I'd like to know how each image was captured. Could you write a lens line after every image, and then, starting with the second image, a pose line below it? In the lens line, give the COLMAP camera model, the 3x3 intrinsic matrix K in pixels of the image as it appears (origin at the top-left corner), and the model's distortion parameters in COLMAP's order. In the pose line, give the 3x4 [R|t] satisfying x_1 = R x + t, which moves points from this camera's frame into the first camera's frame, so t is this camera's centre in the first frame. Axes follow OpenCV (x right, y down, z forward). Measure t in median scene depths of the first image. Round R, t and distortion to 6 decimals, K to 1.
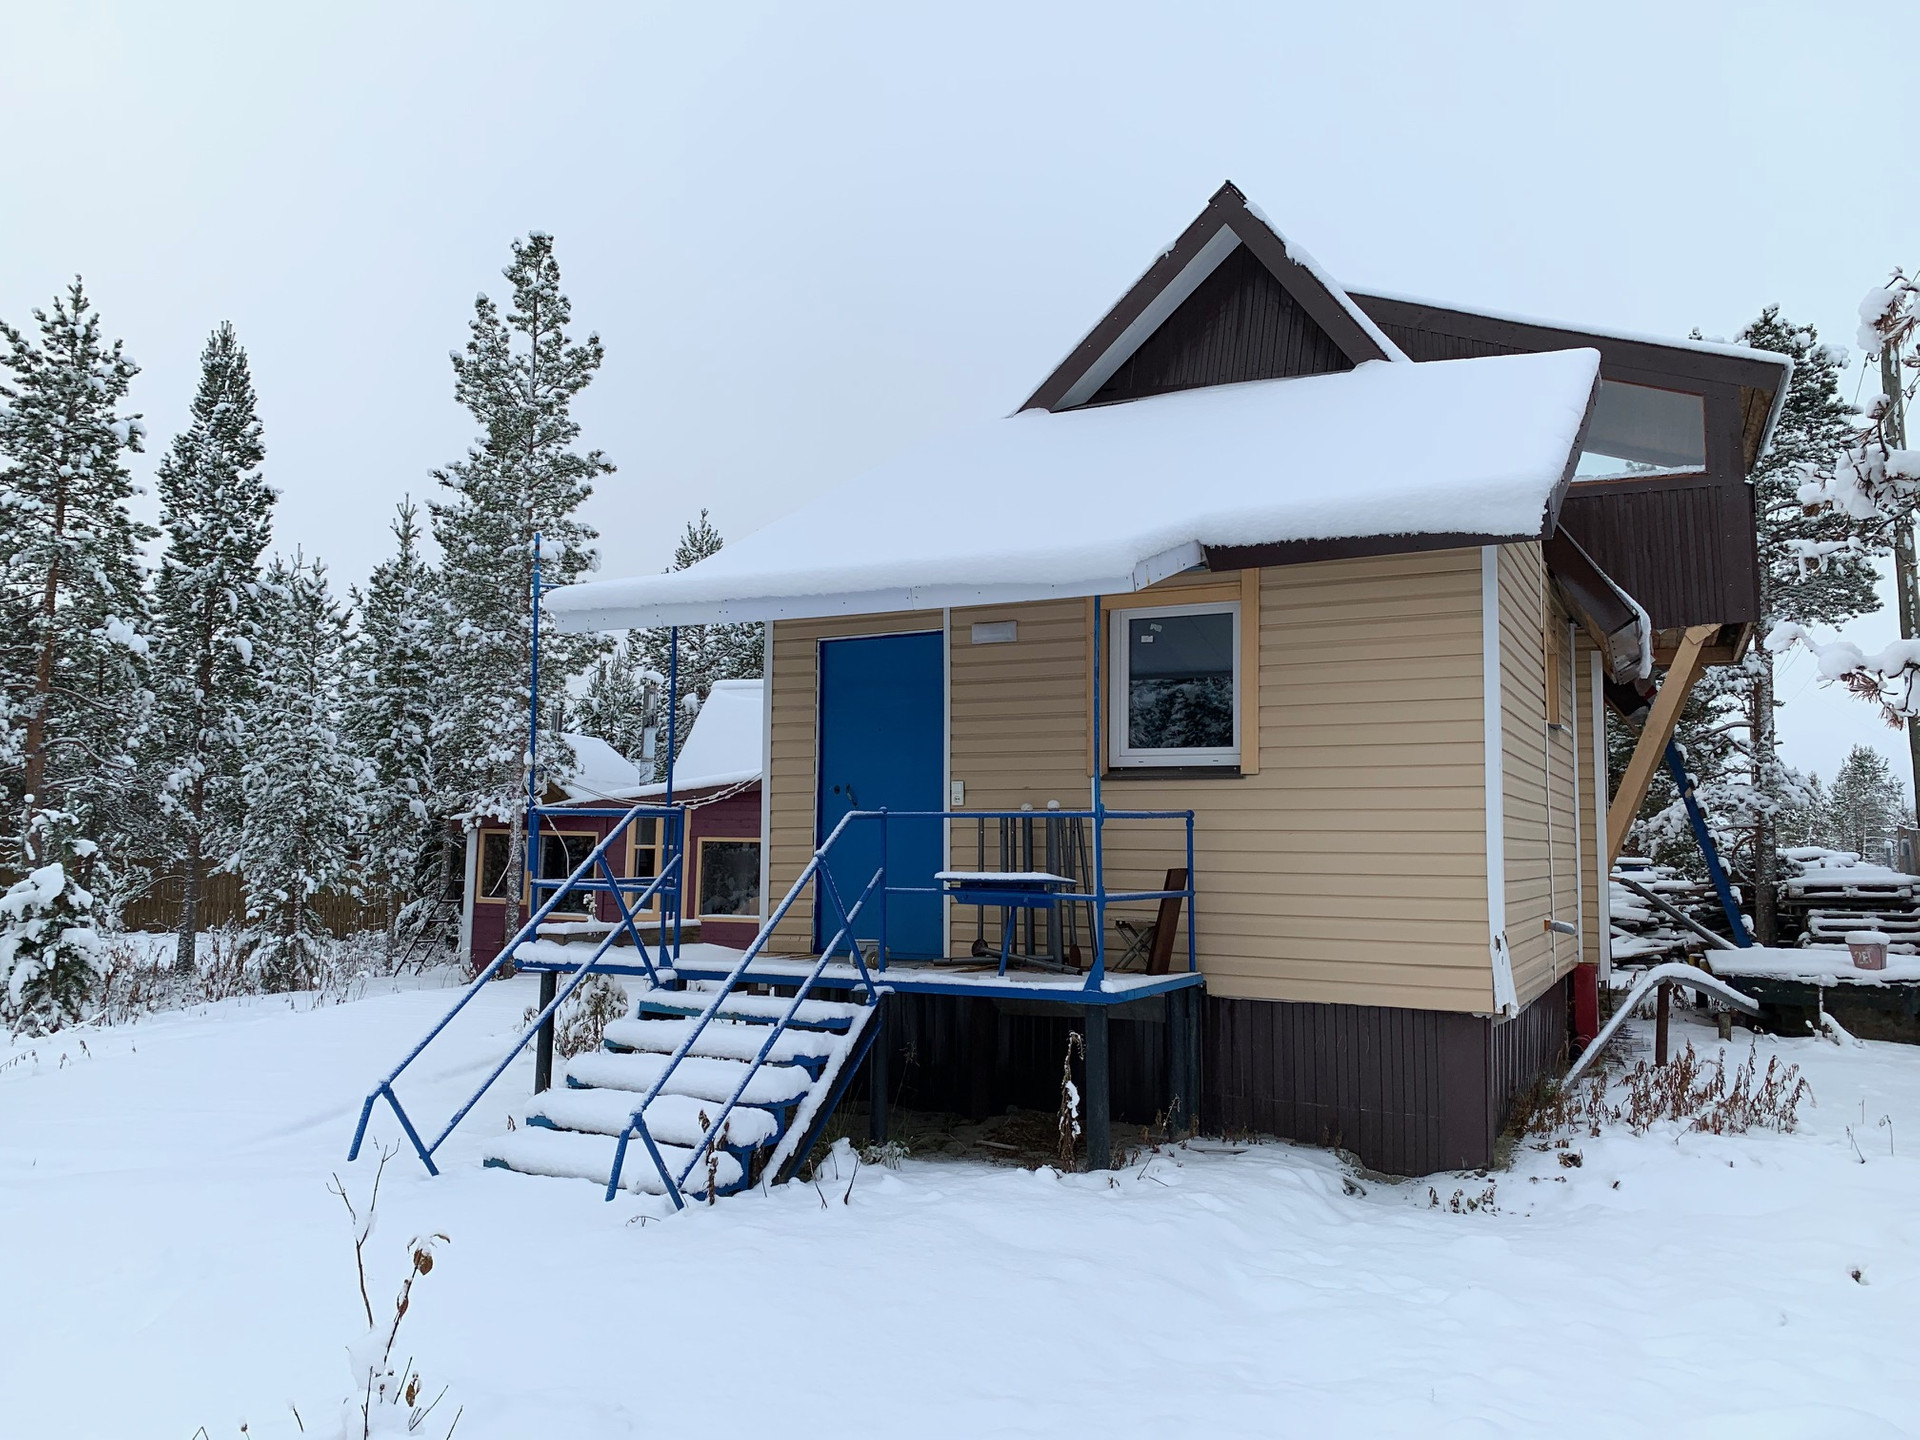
lens RADIAL K [[1463.0, 0, 958.9], [0, 1463.0, 718.7], [0, 0, 1]] dist [0.018455, -0.012413]
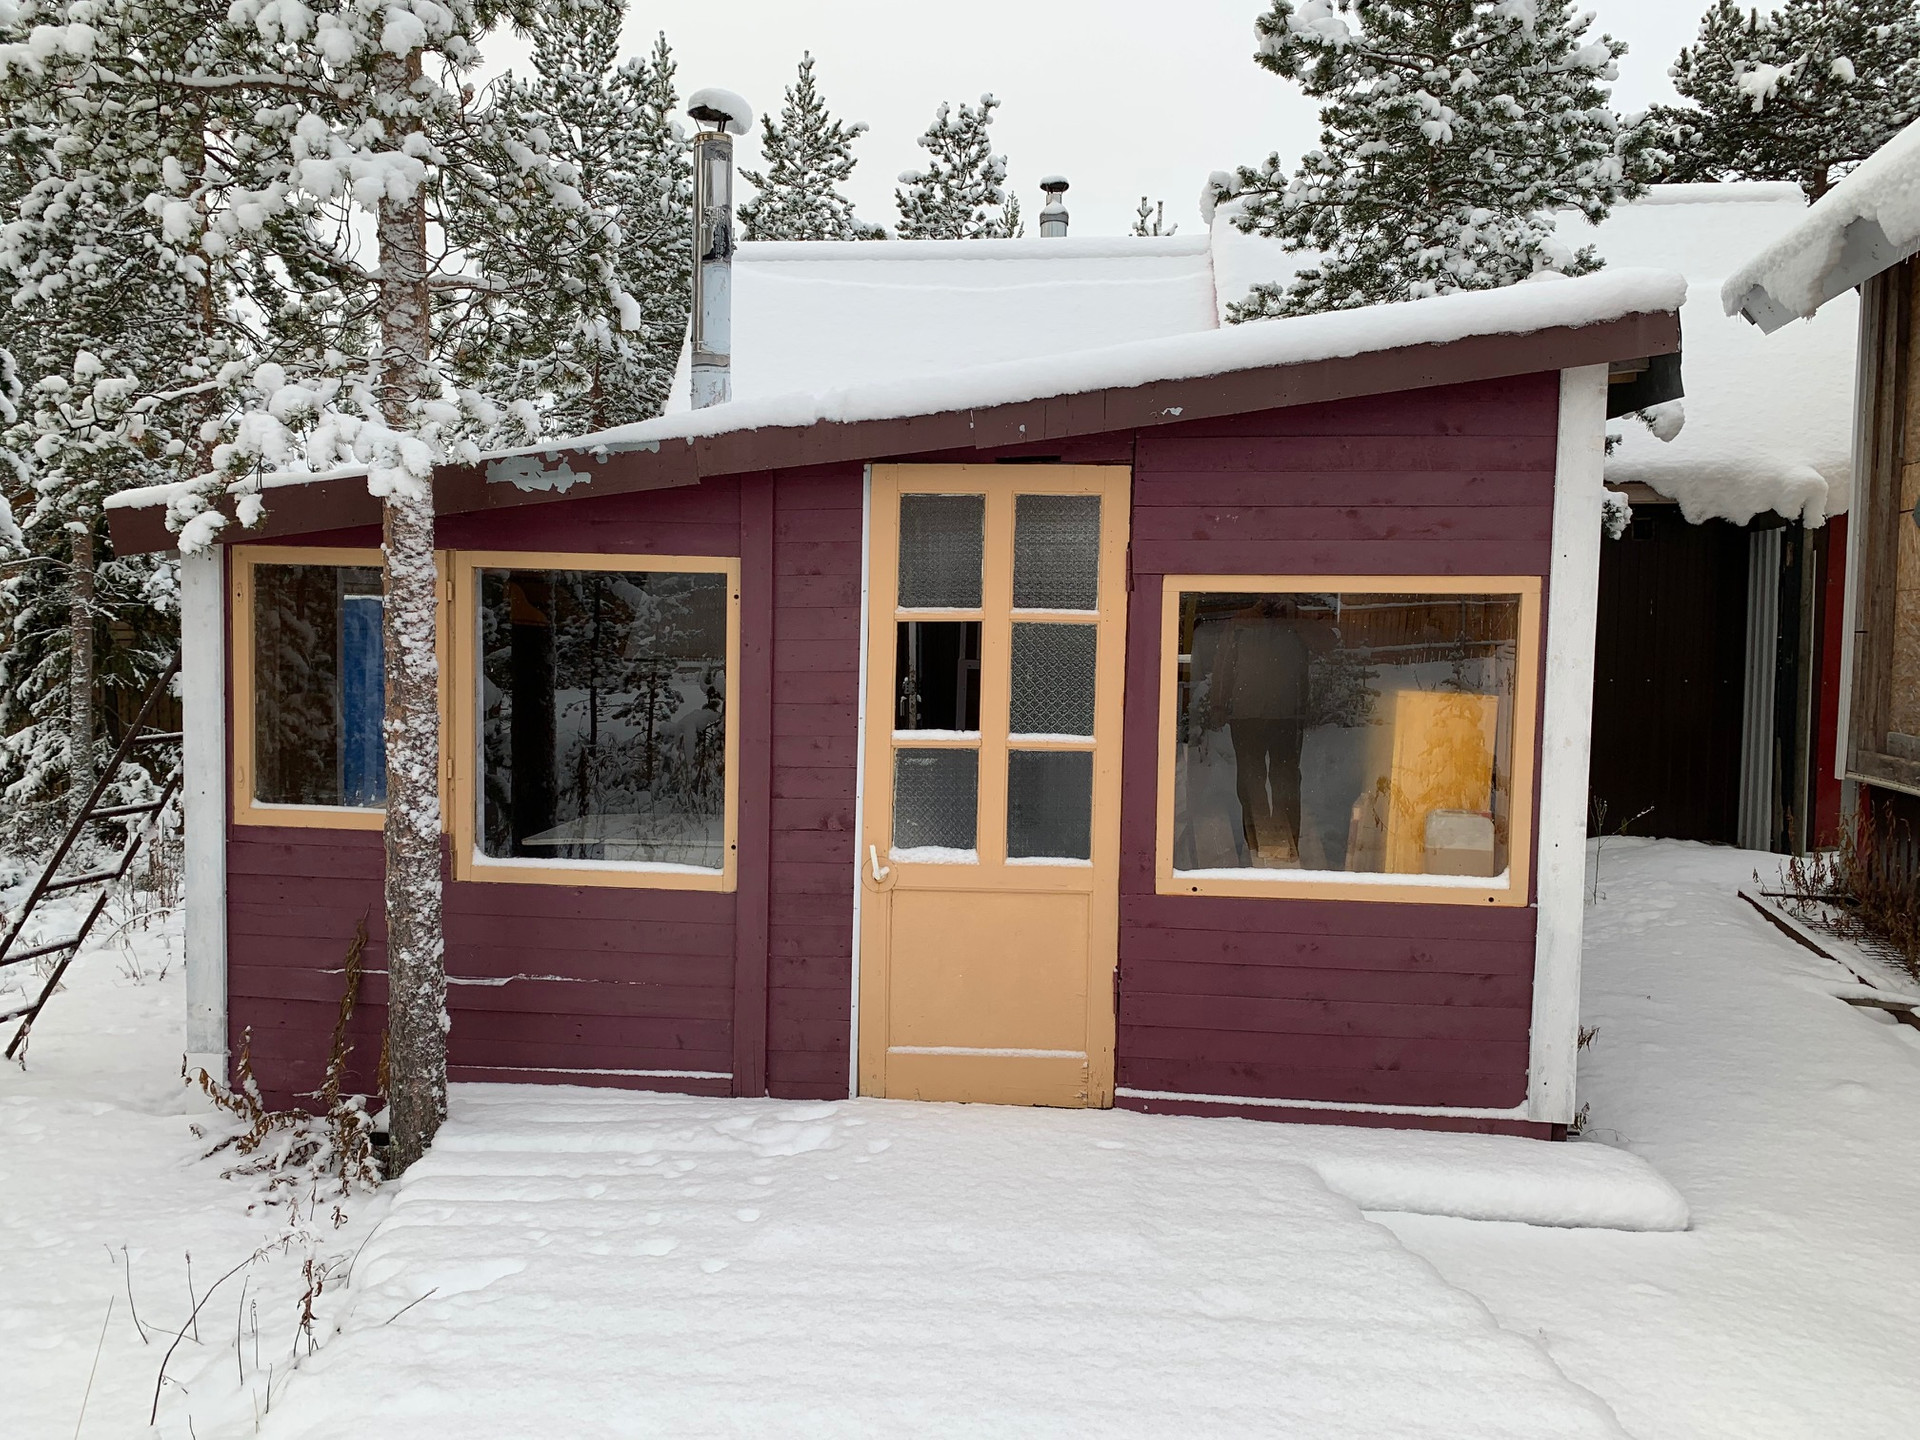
lens RADIAL K [[1463.0, 0, 961.5], [0, 1463.0, 720.1], [0, 0, 1]] dist [0.018455, -0.012413]
pose [[0.978073, -0.016372, 0.207619, -0.263860], [-0.016058, 0.988008, 0.153562, 0.065935], [-0.207643, -0.153529, 0.966081, 0.741294]]
